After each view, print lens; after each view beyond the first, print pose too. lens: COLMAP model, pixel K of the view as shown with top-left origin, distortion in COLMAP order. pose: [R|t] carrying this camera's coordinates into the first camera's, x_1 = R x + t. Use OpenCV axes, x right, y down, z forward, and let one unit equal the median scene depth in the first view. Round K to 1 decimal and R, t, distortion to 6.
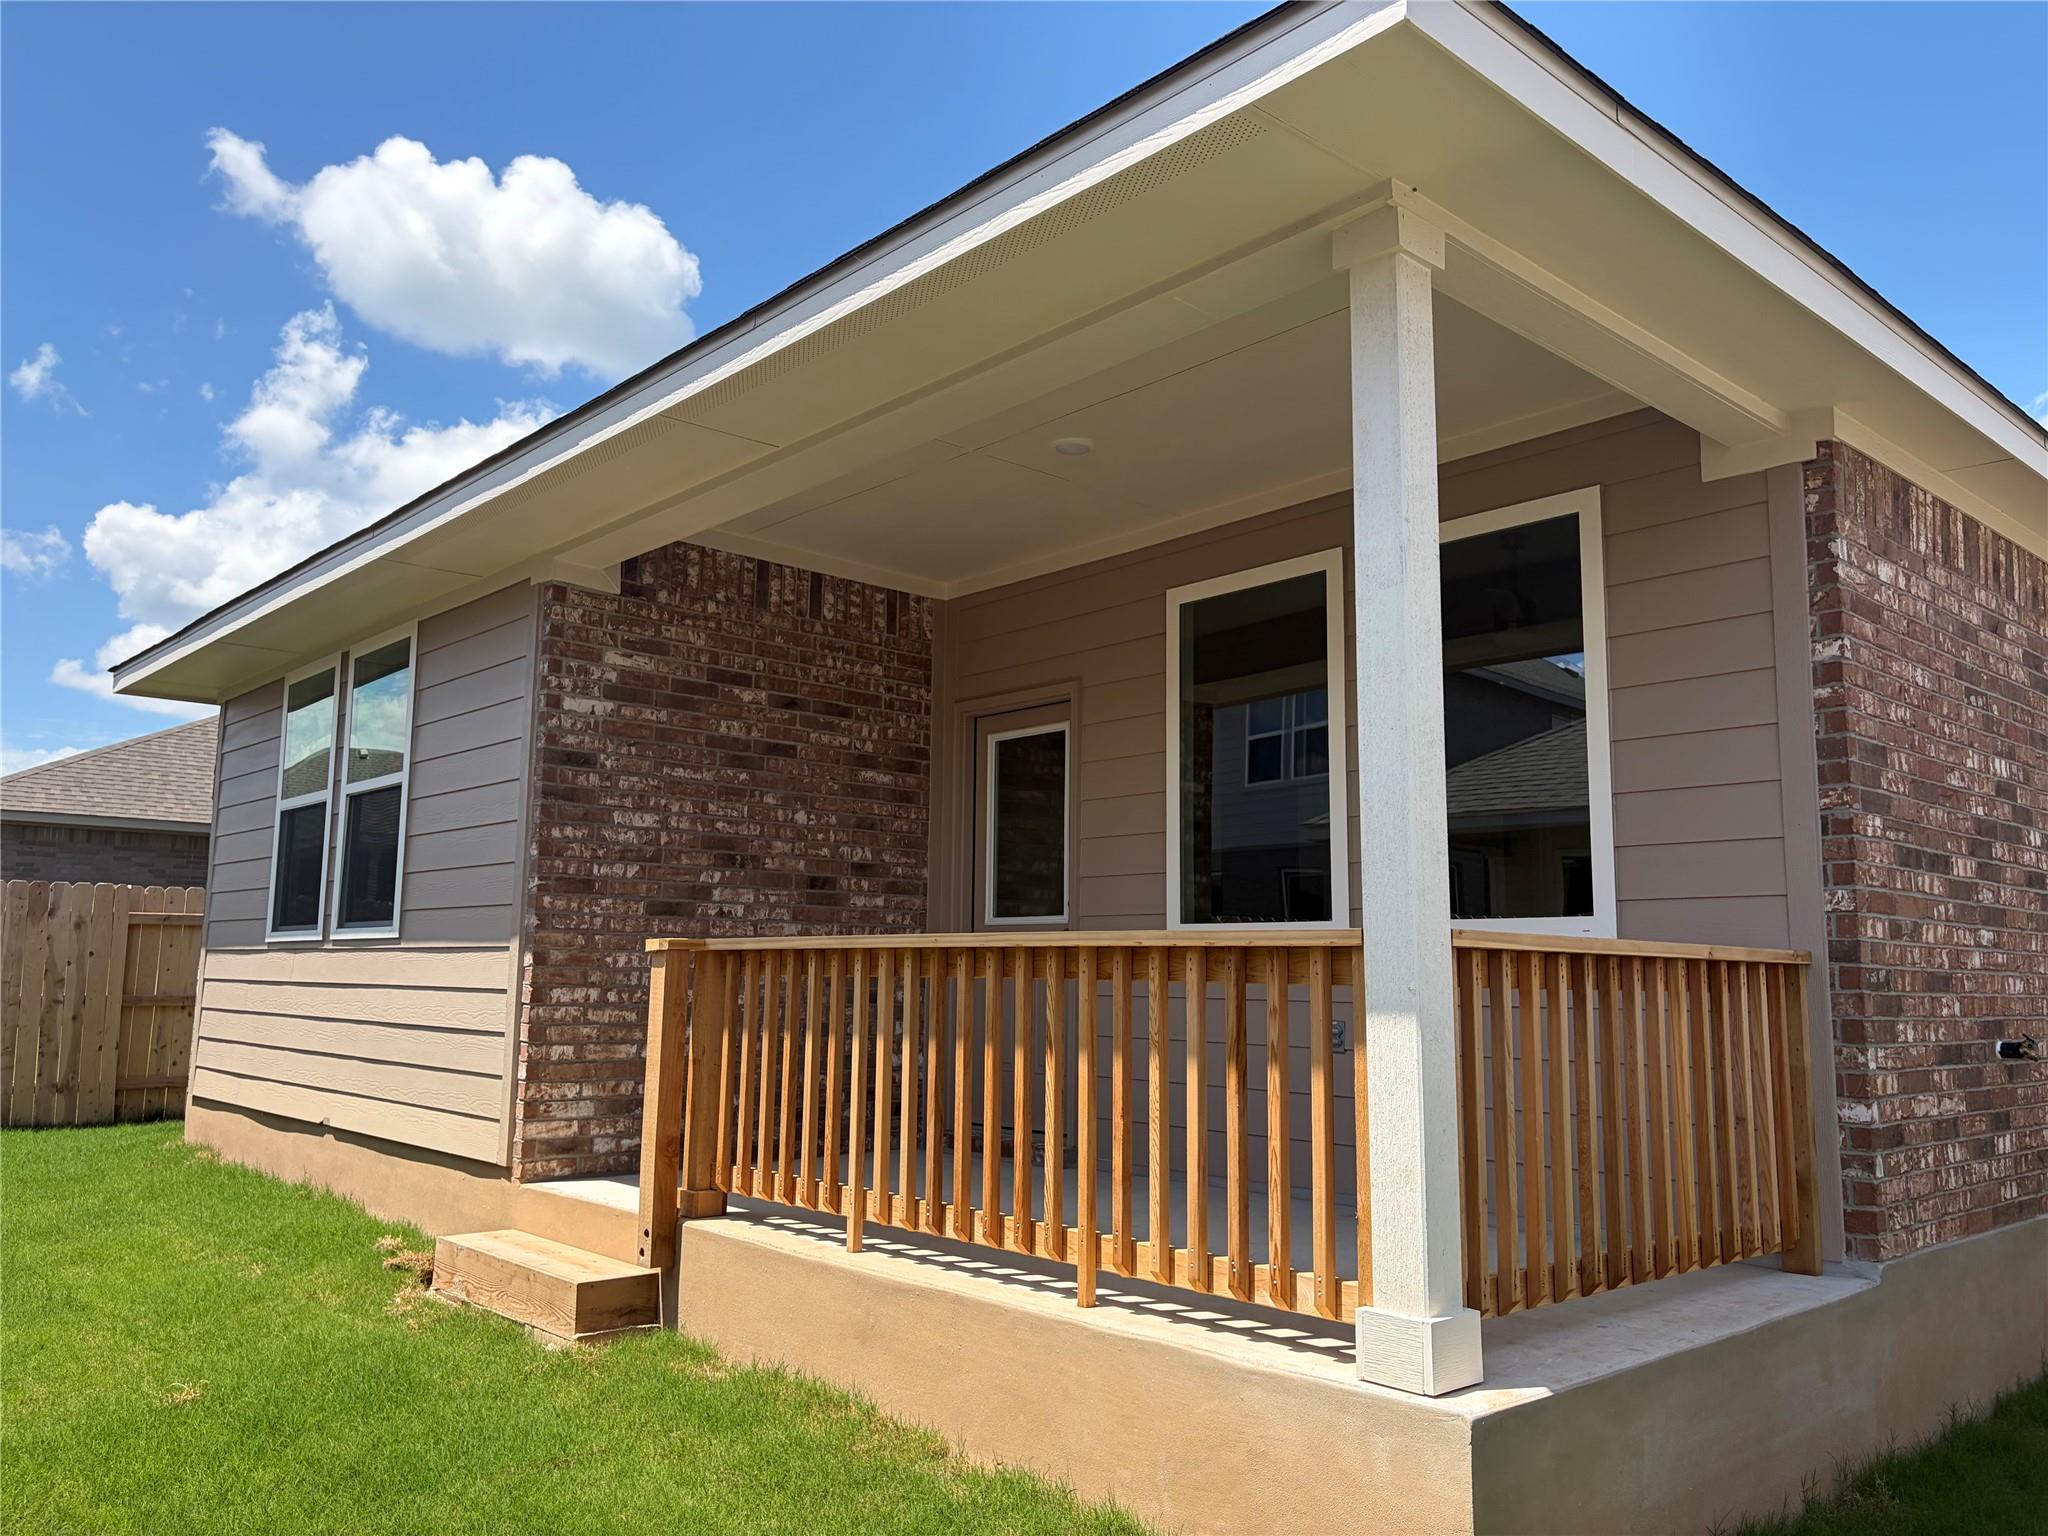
lens RADIAL K [[1567.8, 0, 1028.0], [0, 1567.8, 765.5], [0, 0, 1]] dist [0.050736, -0.055149]
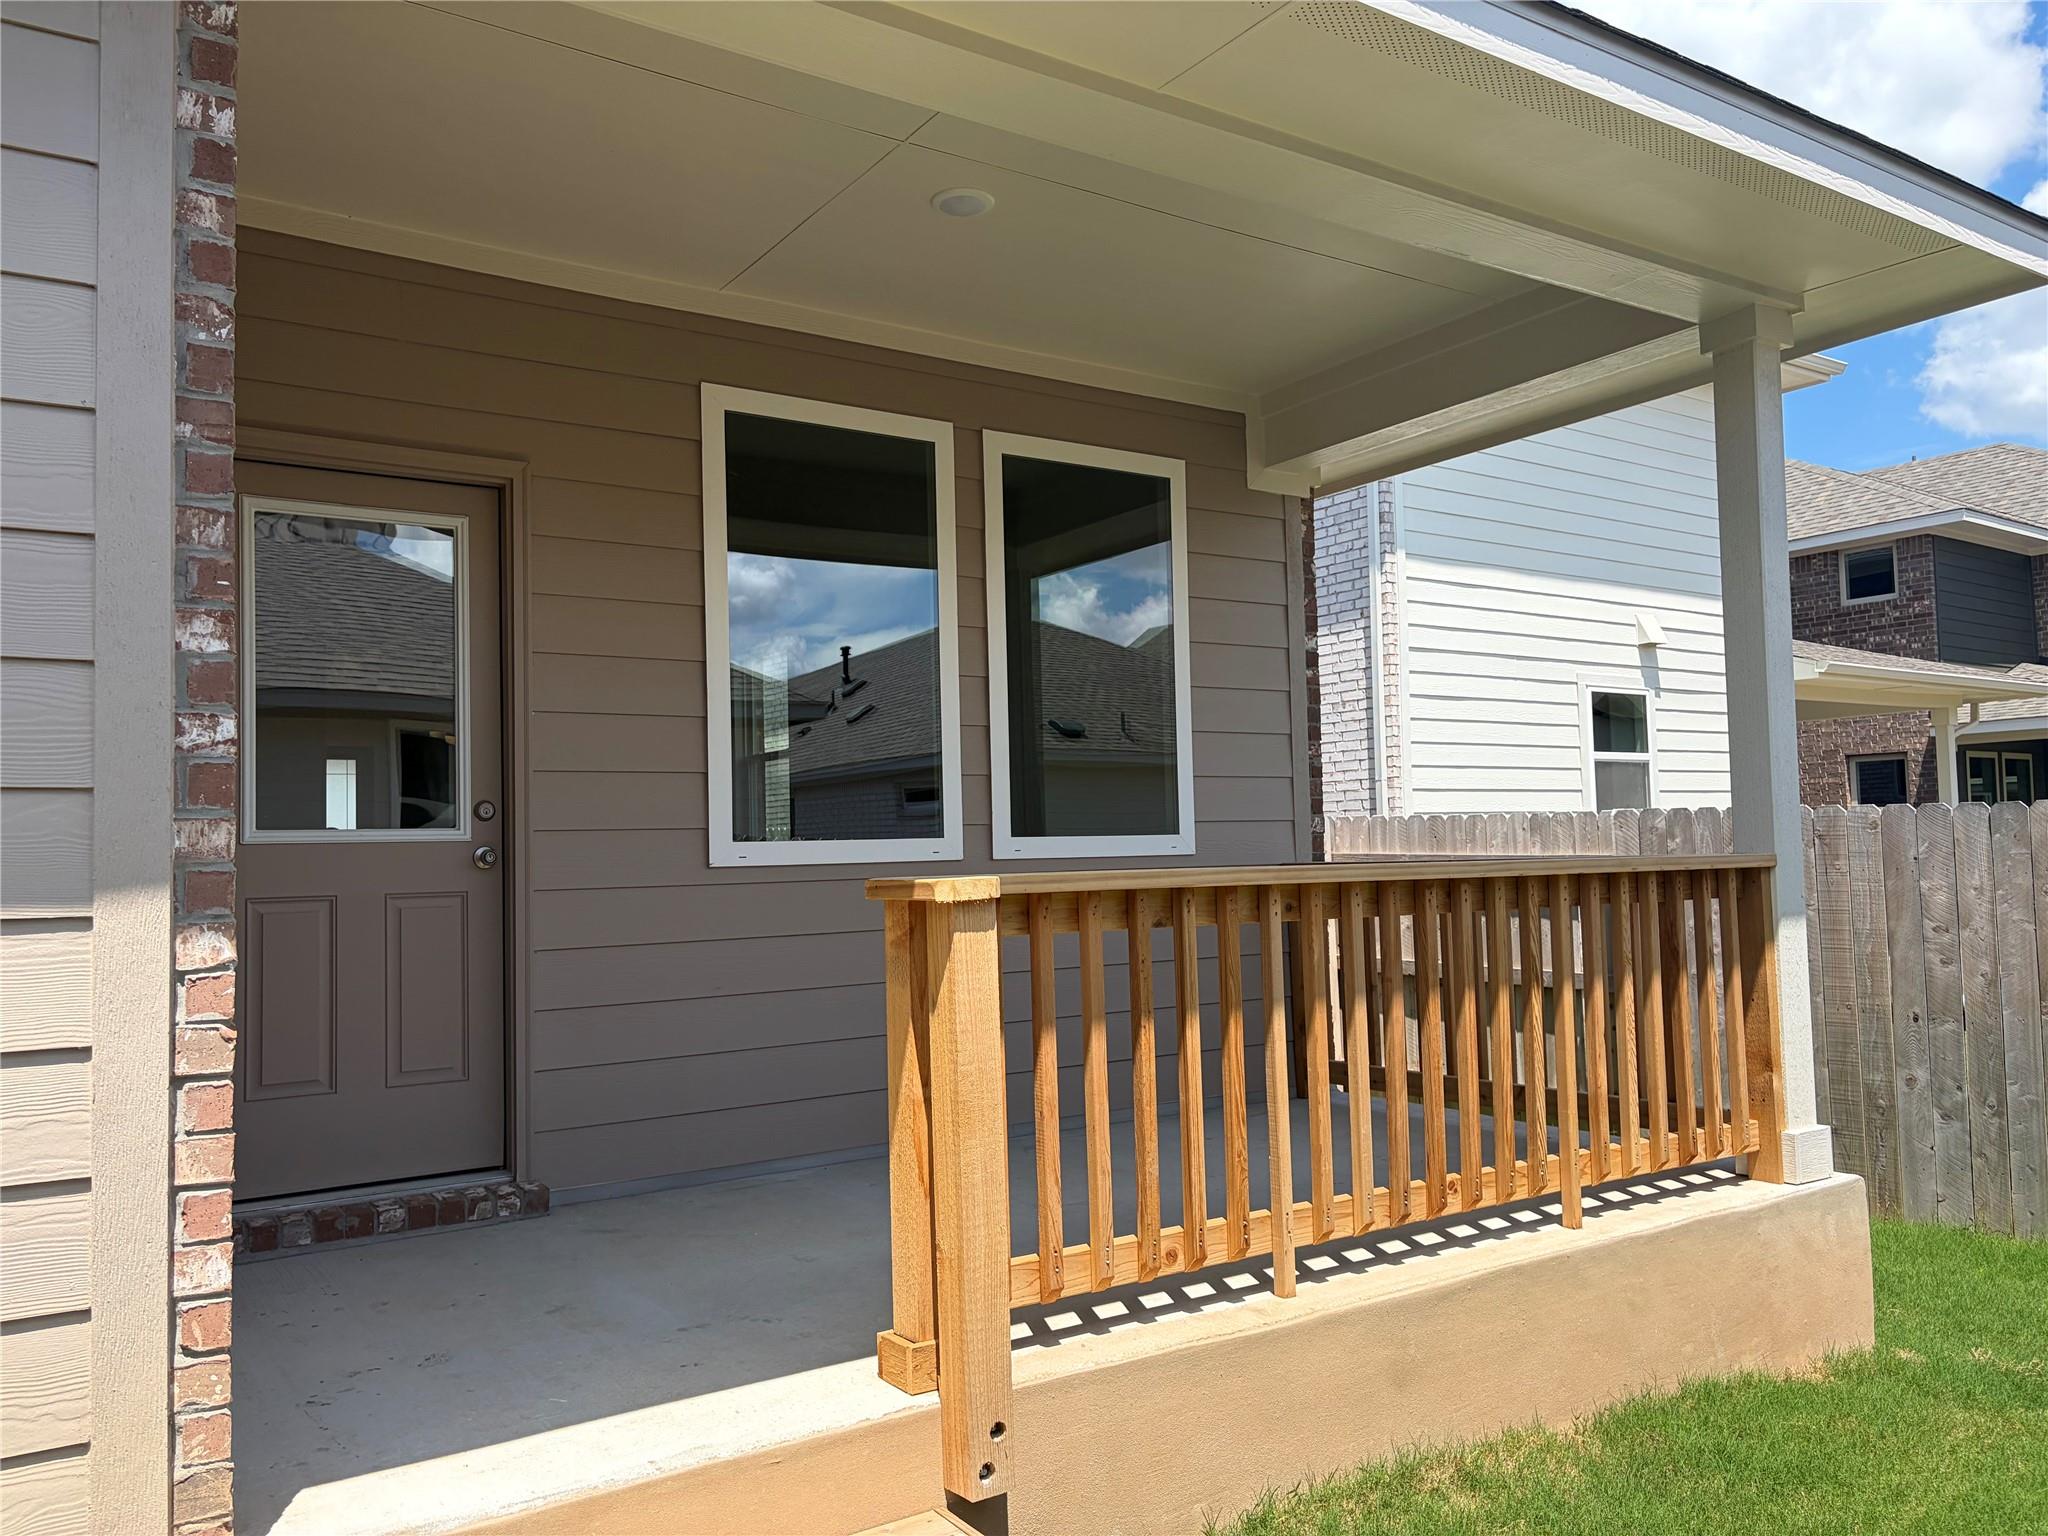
lens RADIAL K [[1567.8, 0, 1027.3], [0, 1567.8, 772.1], [0, 0, 1]] dist [0.050736, -0.055149]
pose [[0.135305, 0.038608, 0.990052, -0.832244], [-0.110035, 0.993645, -0.023710, 0.093142], [-0.984675, -0.105732, 0.138693, 1.001570]]
